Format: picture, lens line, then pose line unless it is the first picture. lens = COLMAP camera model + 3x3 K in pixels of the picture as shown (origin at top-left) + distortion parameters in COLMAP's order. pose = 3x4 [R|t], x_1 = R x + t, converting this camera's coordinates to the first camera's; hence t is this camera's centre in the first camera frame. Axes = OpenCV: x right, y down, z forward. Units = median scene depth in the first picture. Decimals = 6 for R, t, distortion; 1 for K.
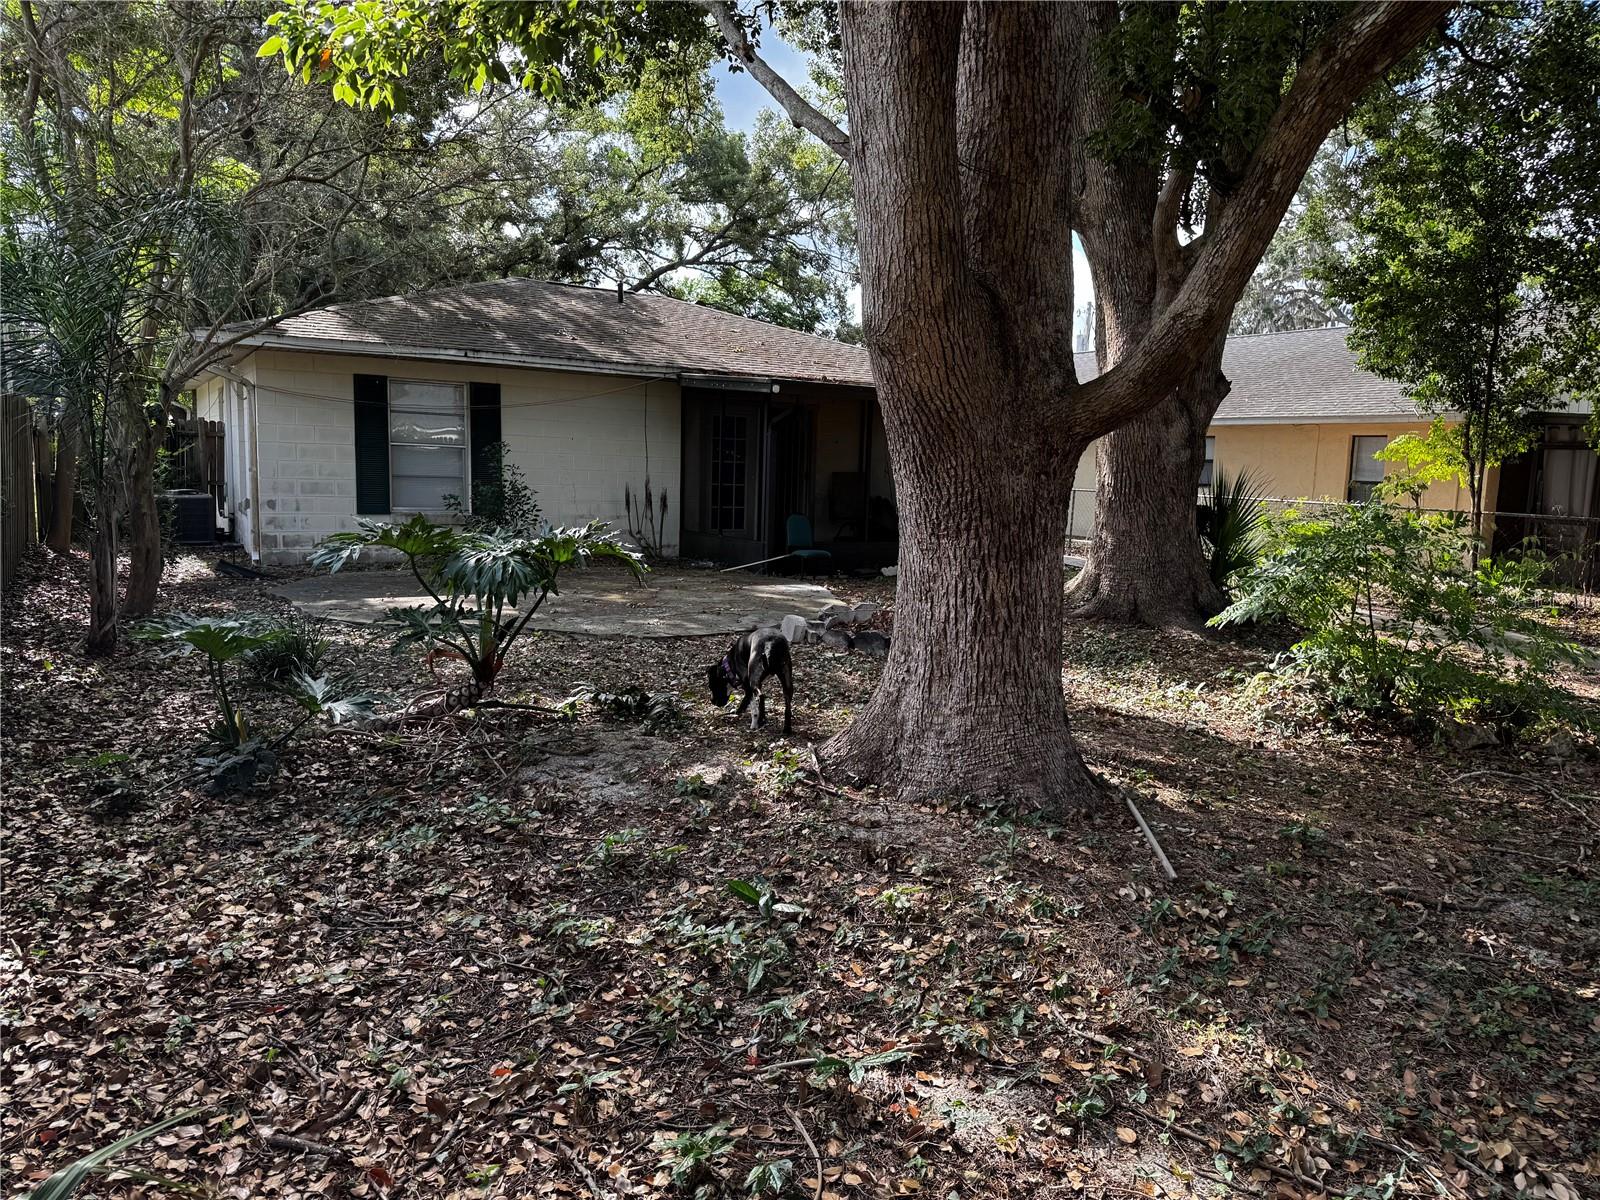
lens RADIAL K [[1112.6, 0, 797.4], [0, 1112.6, 602.3], [0, 0, 1]] dist [0.095555, -0.121125]
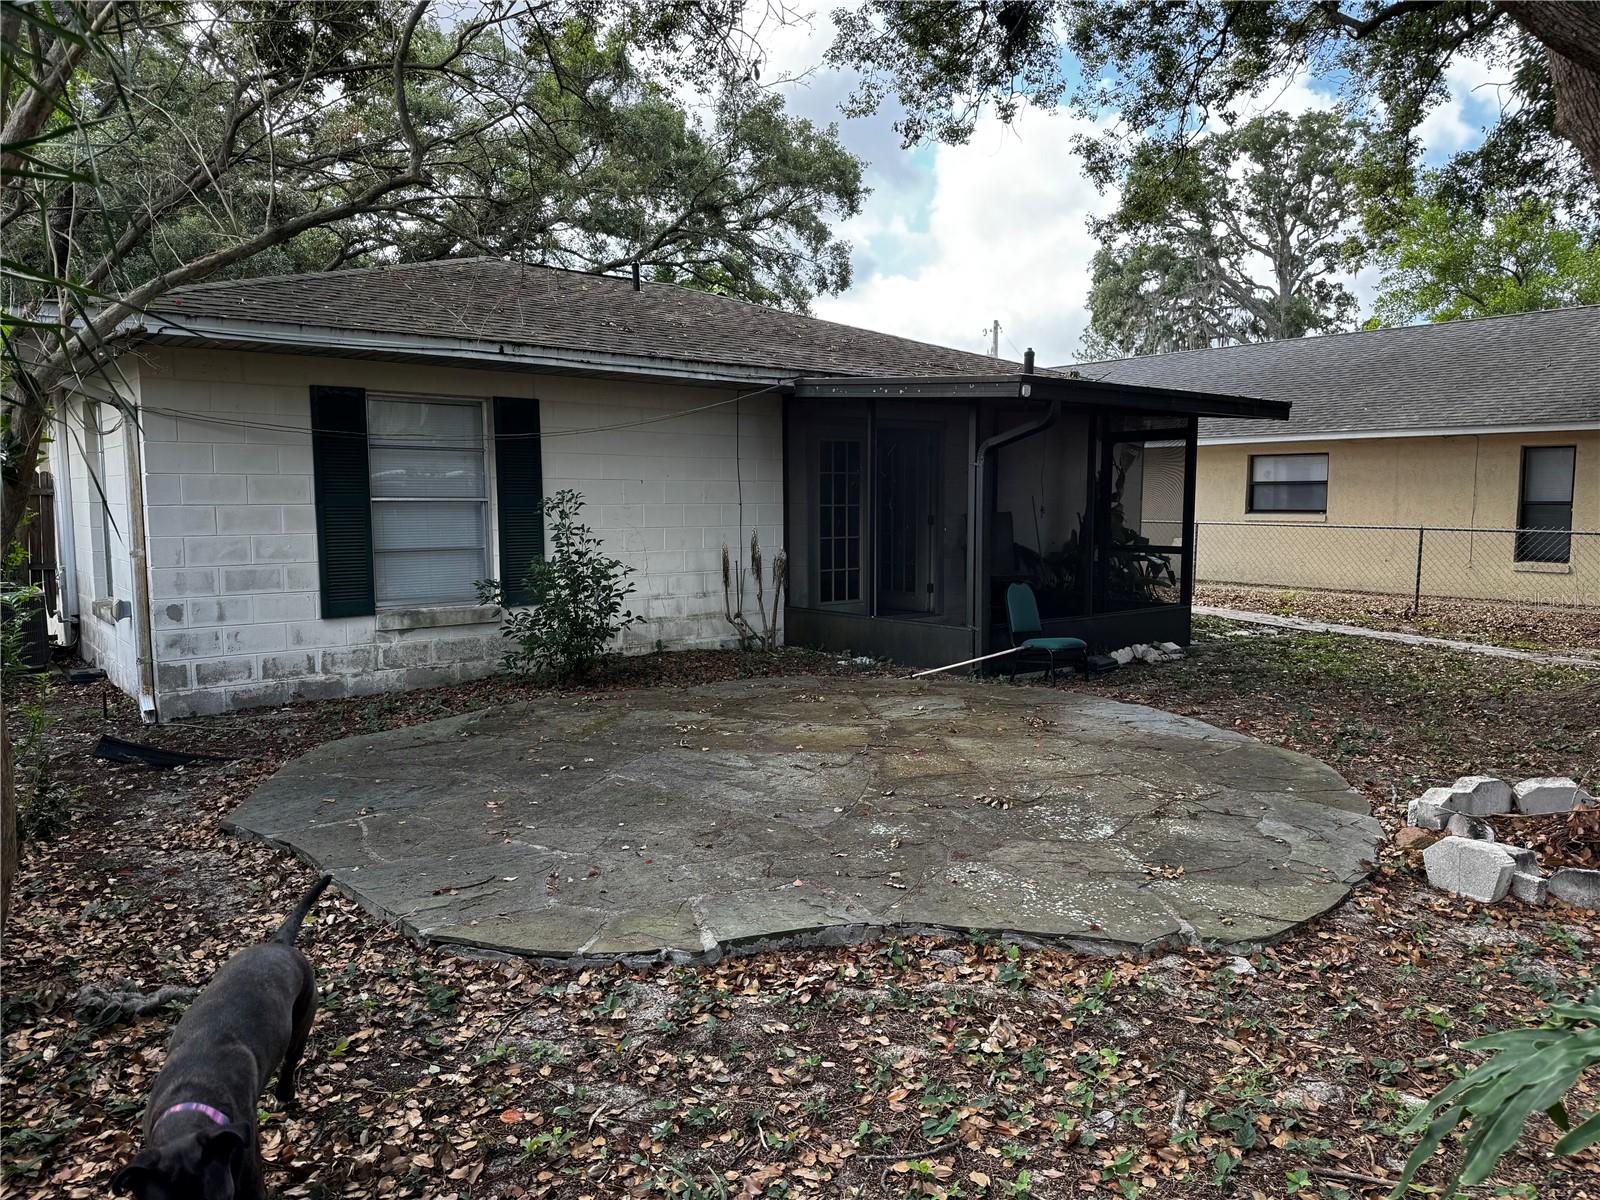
lens RADIAL K [[1112.6, 0, 801.9], [0, 1112.6, 595.9], [0, 0, 1]] dist [0.095555, -0.121125]
pose [[0.987575, -0.047635, 0.149754, -0.223576], [0.052411, 0.998230, -0.028108, -0.058833], [-0.148150, 0.035608, 0.988324, 0.362195]]
